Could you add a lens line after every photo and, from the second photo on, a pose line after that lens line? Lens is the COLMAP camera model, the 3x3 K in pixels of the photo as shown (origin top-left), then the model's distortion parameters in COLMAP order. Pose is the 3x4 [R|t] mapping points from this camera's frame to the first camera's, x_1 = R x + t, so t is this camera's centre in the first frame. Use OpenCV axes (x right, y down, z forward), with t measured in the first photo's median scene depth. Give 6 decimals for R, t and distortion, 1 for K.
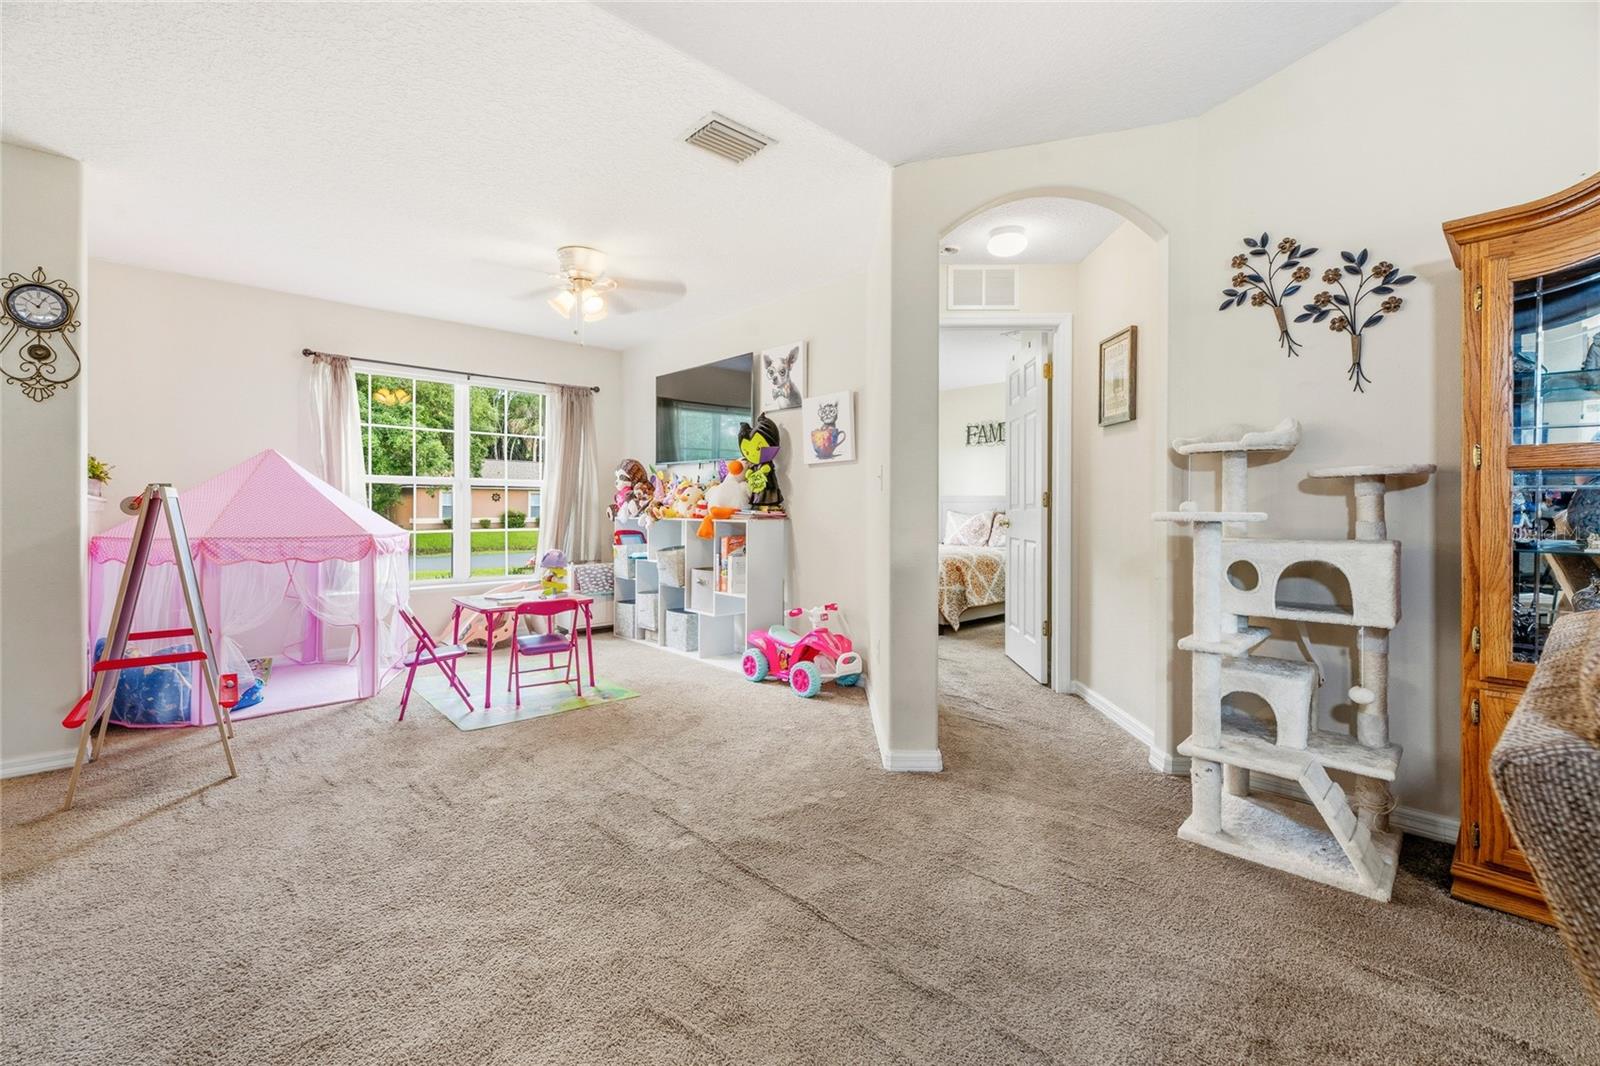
lens RADIAL K [[674.1, 0, 812.1], [0, 674.1, 506.8], [0, 0, 1]] dist [-0.000041, -0.000412]
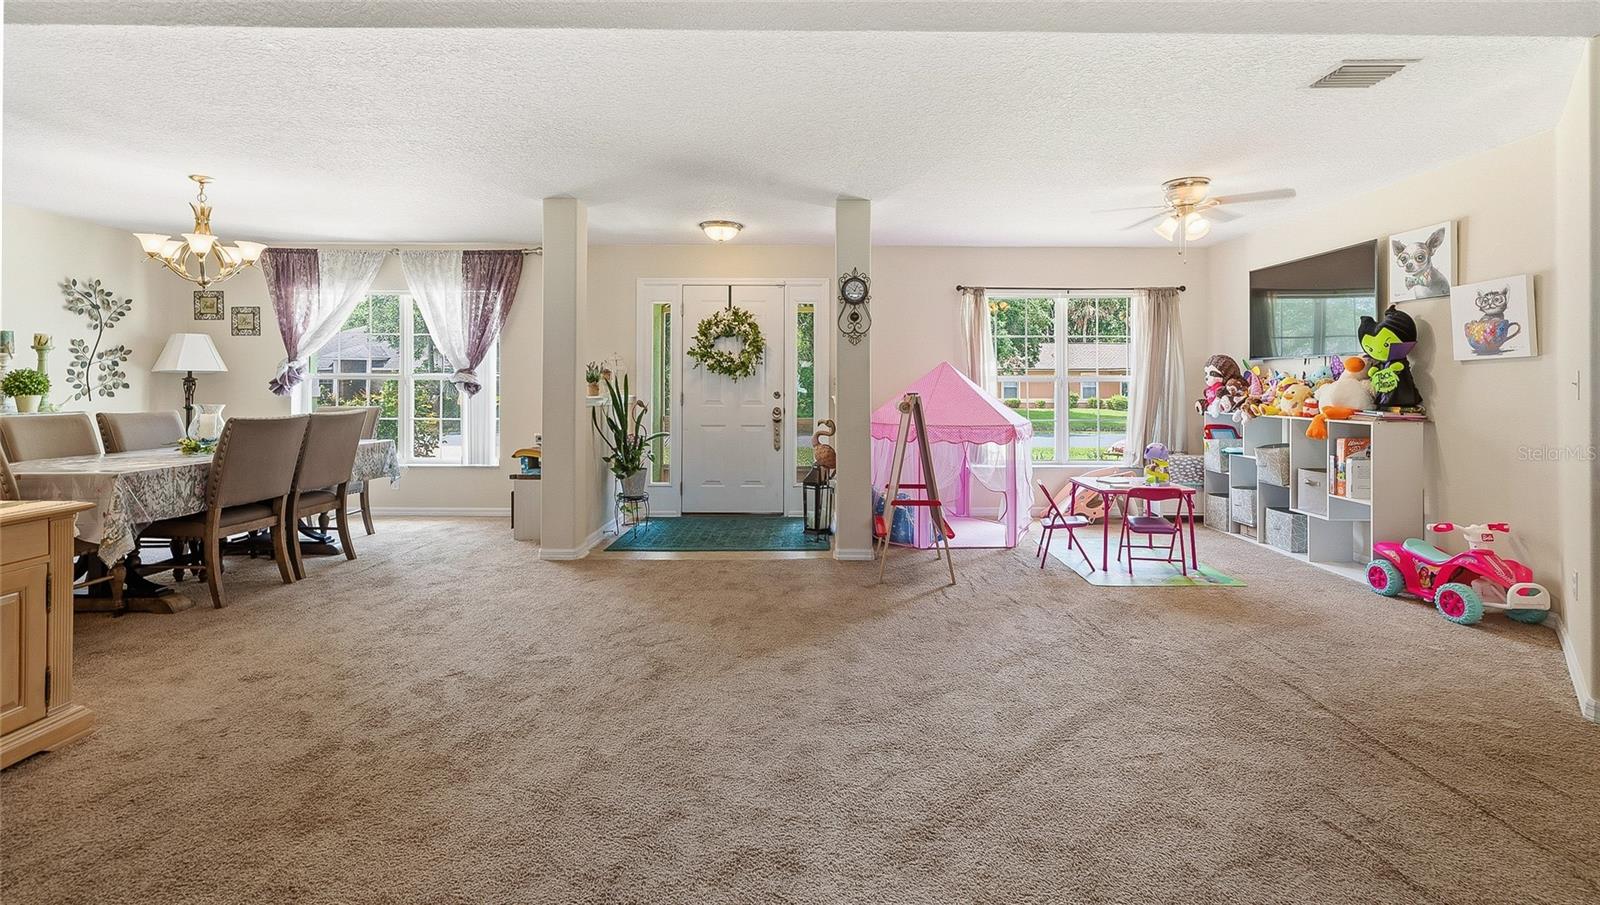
lens RADIAL K [[684.7, 0, 824.7], [0, 684.7, 383.0], [0, 0, 1]] dist [0.000131, 0.000212]
pose [[0.732612, -0.005605, -0.680624, -0.005880], [0.003165, 0.999983, -0.004829, -0.035921], [0.680640, 0.001383, 0.732617, -0.239719]]
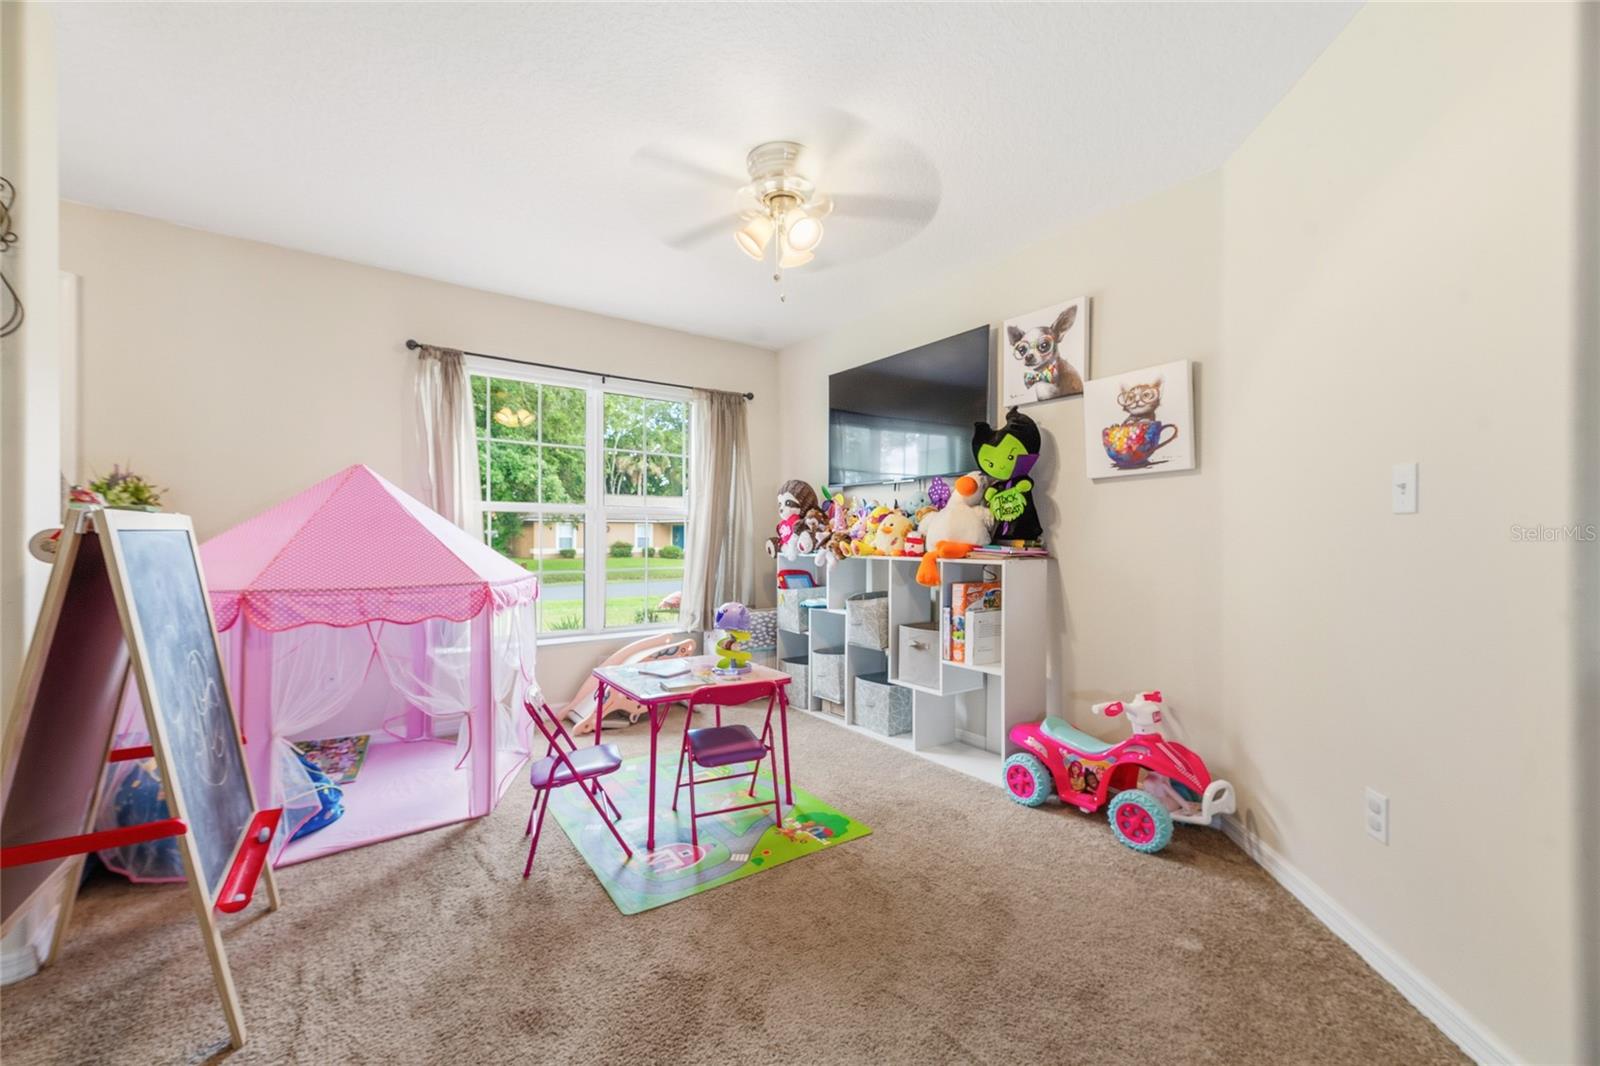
lens RADIAL K [[635.1, 0, 816.0], [0, 635.1, 537.1], [0, 0, 1]] dist [0.007334, -0.000054]
pose [[0.993402, -0.001877, -0.114666, -0.231939], [0.001878, 0.999998, -0.000104, -0.005086], [0.114666, -0.000112, 0.993404, 0.373090]]
